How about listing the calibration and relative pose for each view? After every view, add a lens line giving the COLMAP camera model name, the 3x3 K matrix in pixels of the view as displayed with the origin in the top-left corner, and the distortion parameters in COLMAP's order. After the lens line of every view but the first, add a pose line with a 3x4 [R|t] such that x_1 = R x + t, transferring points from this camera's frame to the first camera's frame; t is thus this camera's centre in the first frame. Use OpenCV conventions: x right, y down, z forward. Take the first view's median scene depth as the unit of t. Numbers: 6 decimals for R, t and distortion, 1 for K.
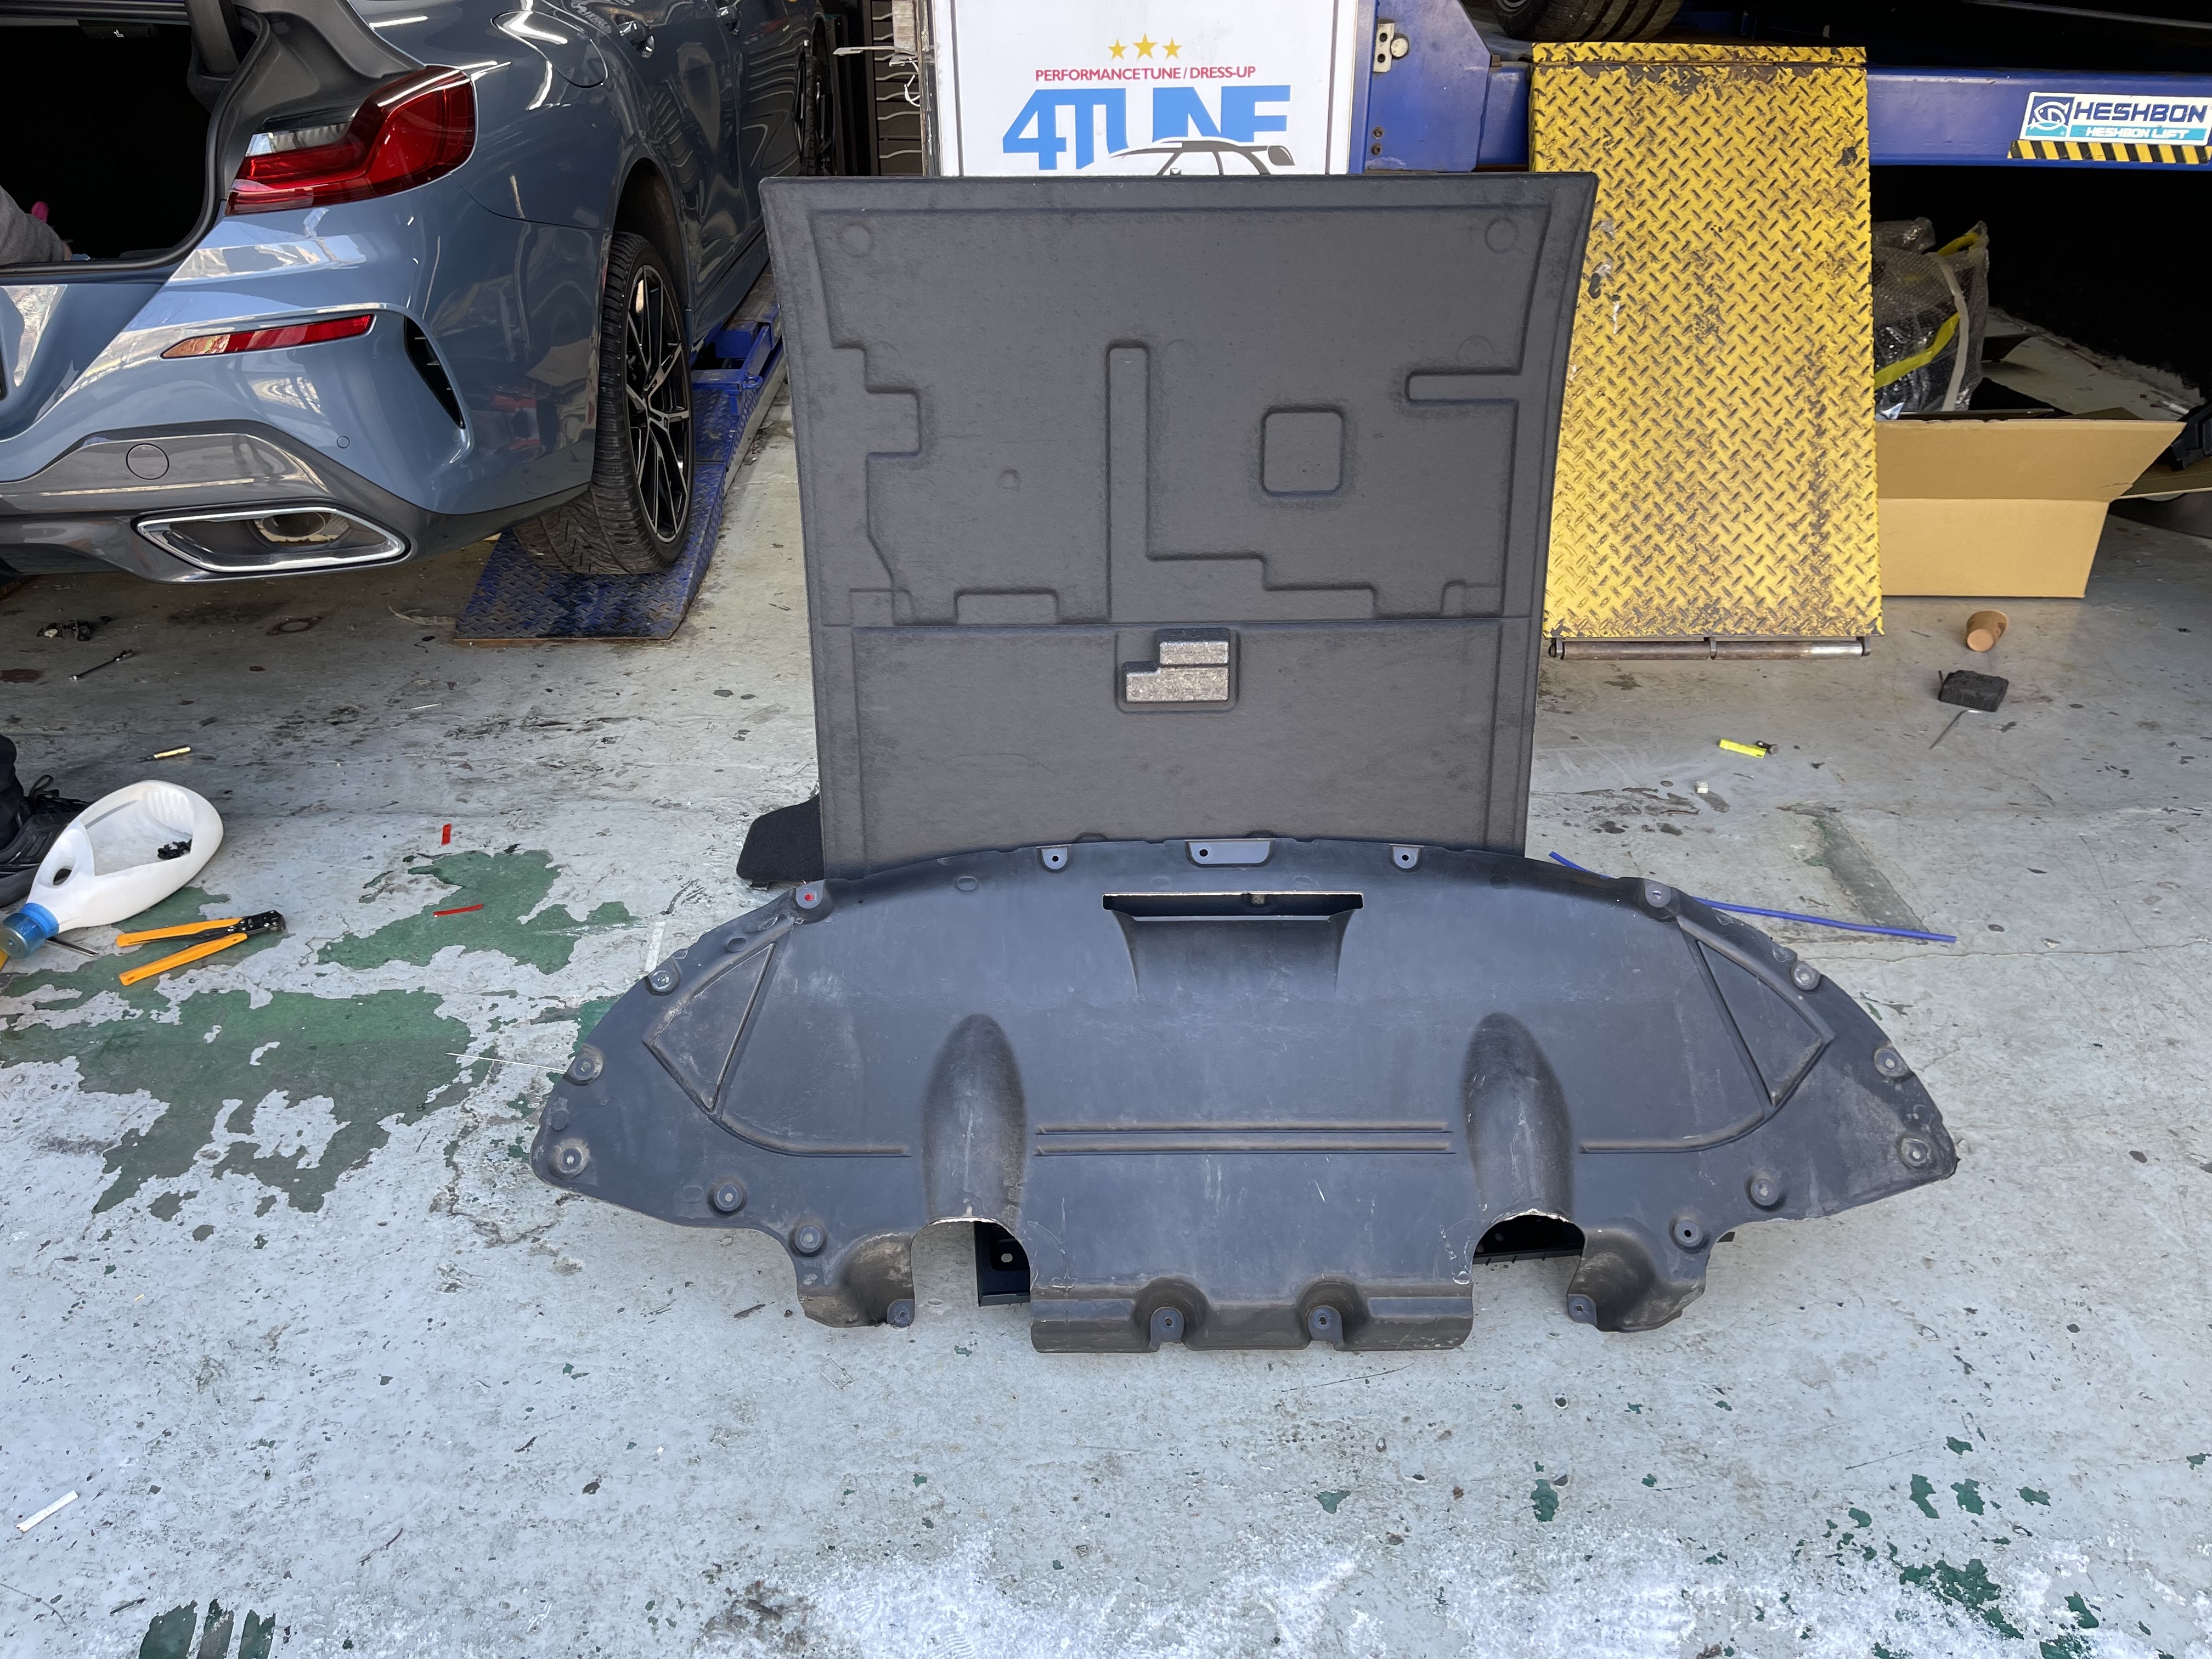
lens RADIAL K [[1682.8, 0, 1106.0], [0, 1682.8, 829.5], [0, 0, 1]] dist [0.050310, -0.047478]
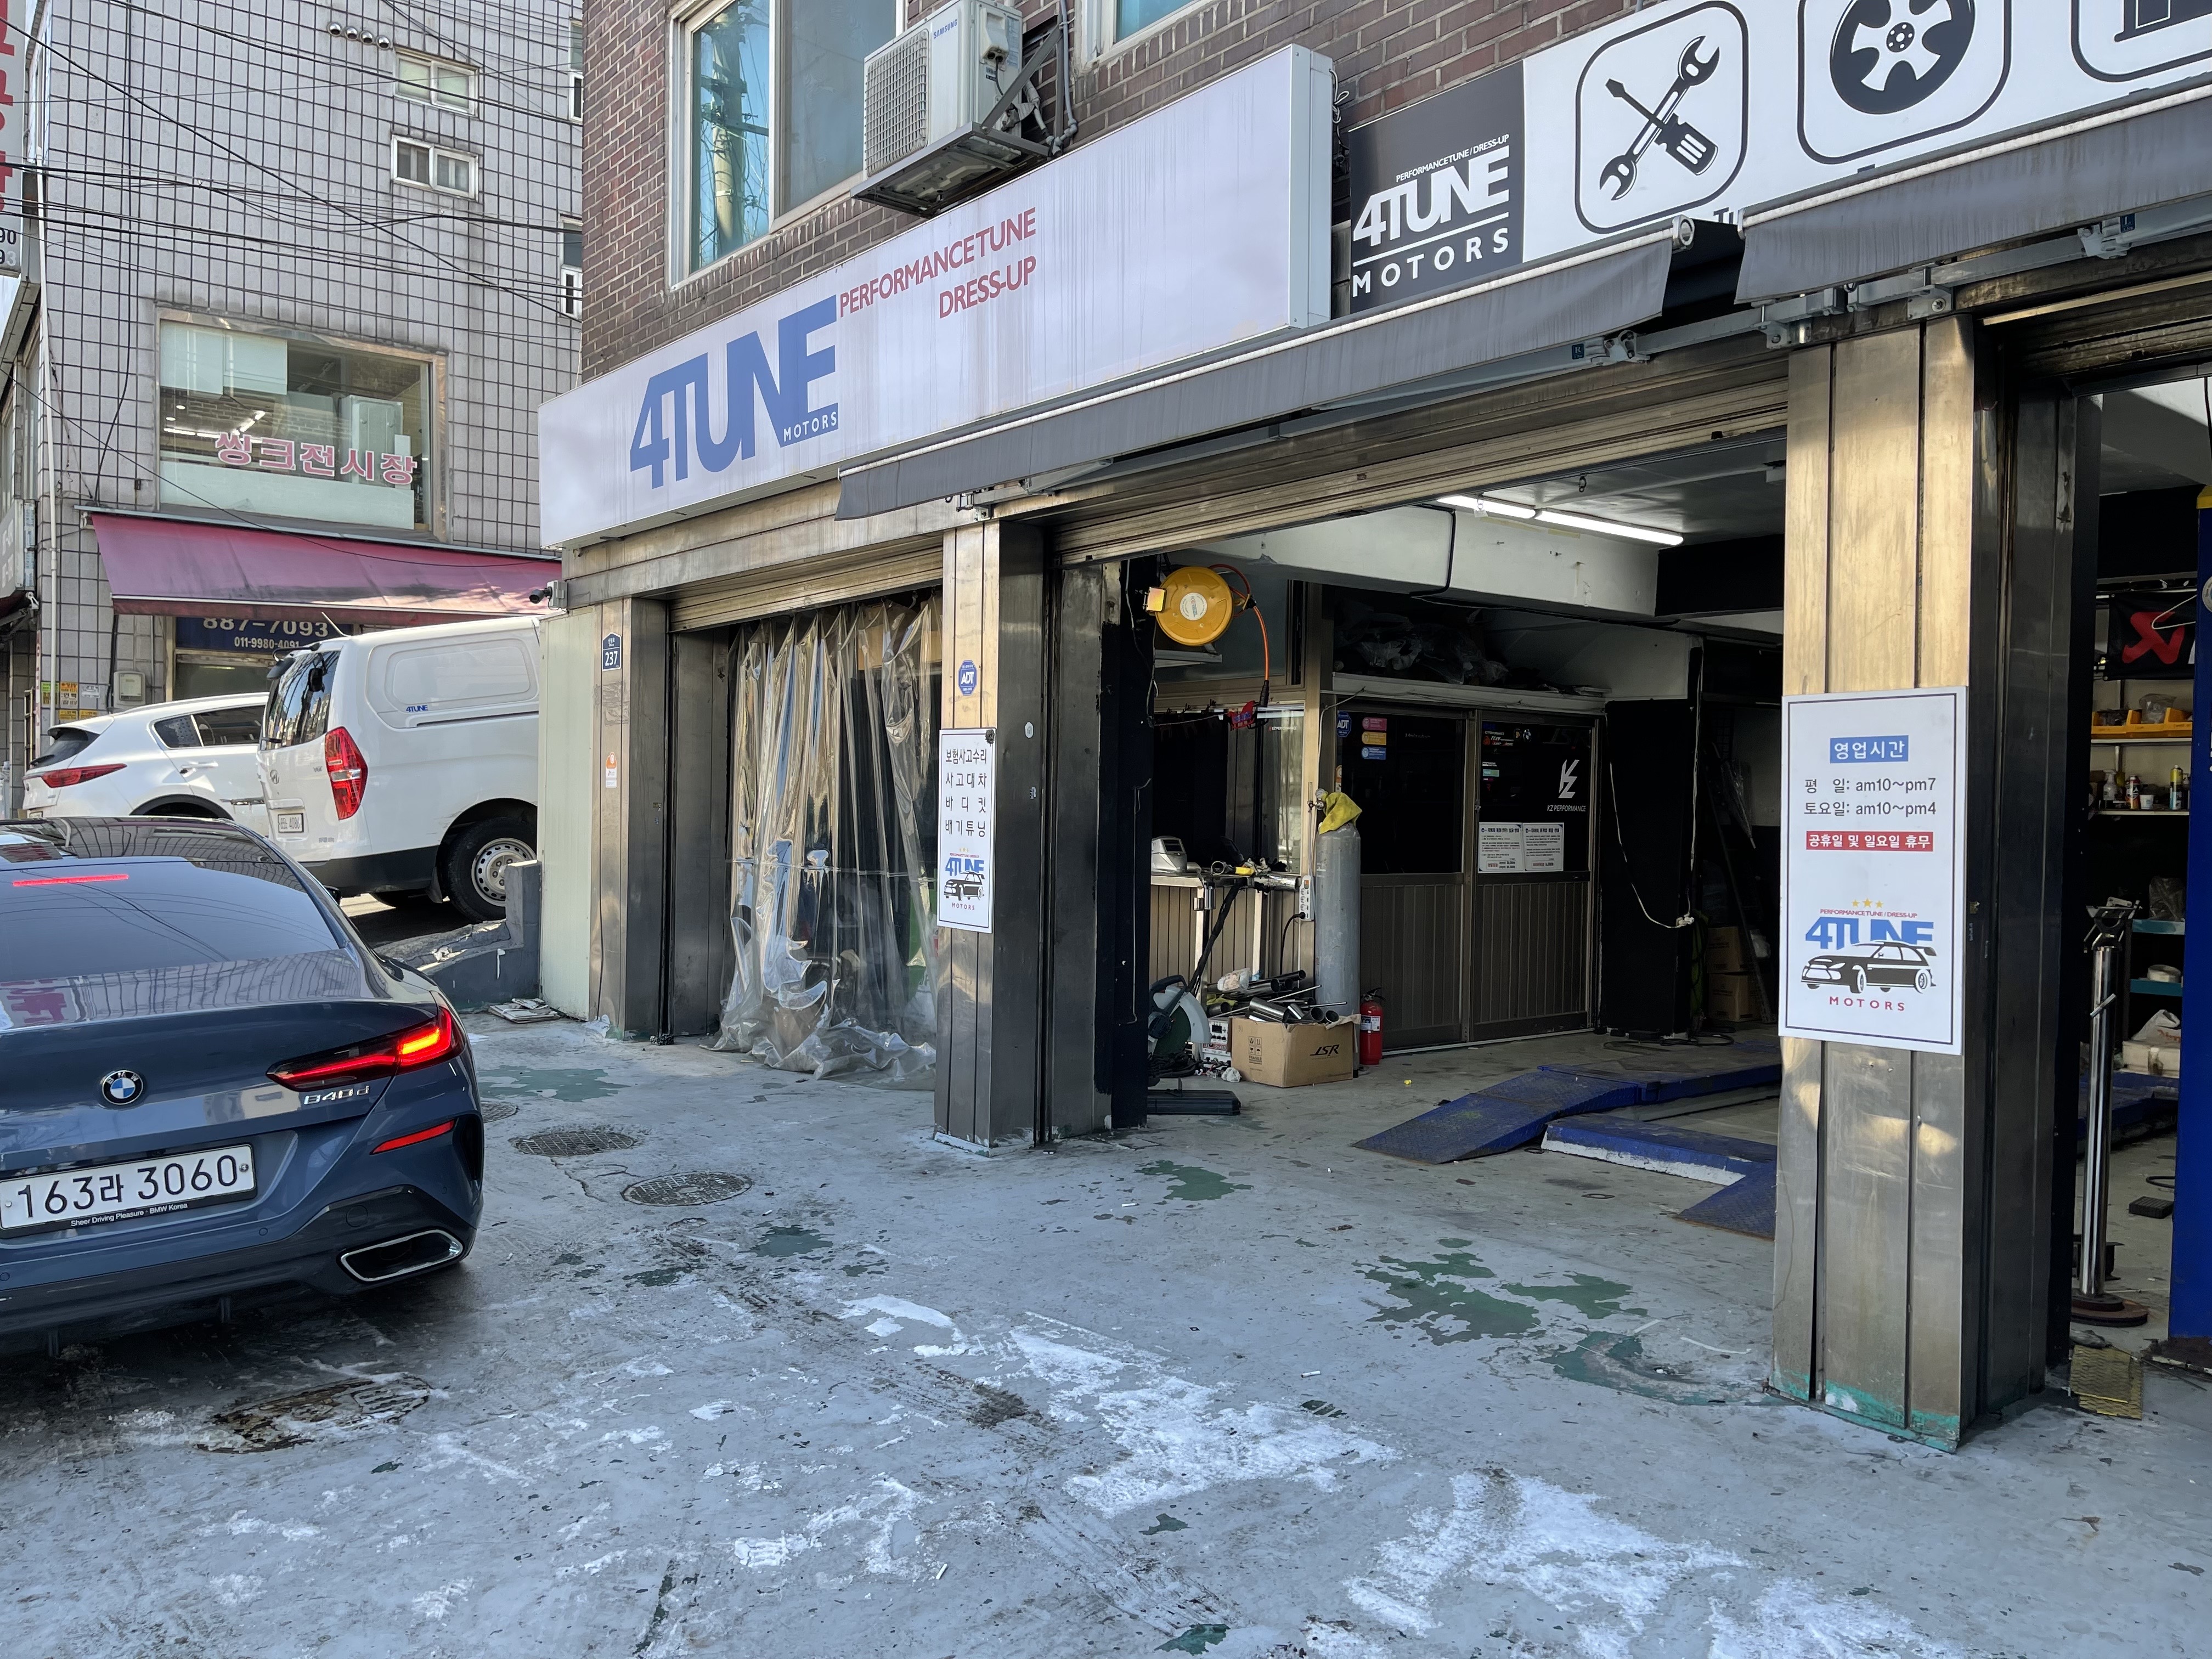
lens RADIAL K [[1682.8, 0, 1106.0], [0, 1682.8, 829.5], [0, 0, 1]] dist [0.050310, -0.047478]
pose [[0.613913, 0.019682, -0.789128, 0.989651], [-0.389949, 0.876754, -0.281499, 0.412797], [0.686331, 0.480536, 0.545926, -0.832138]]
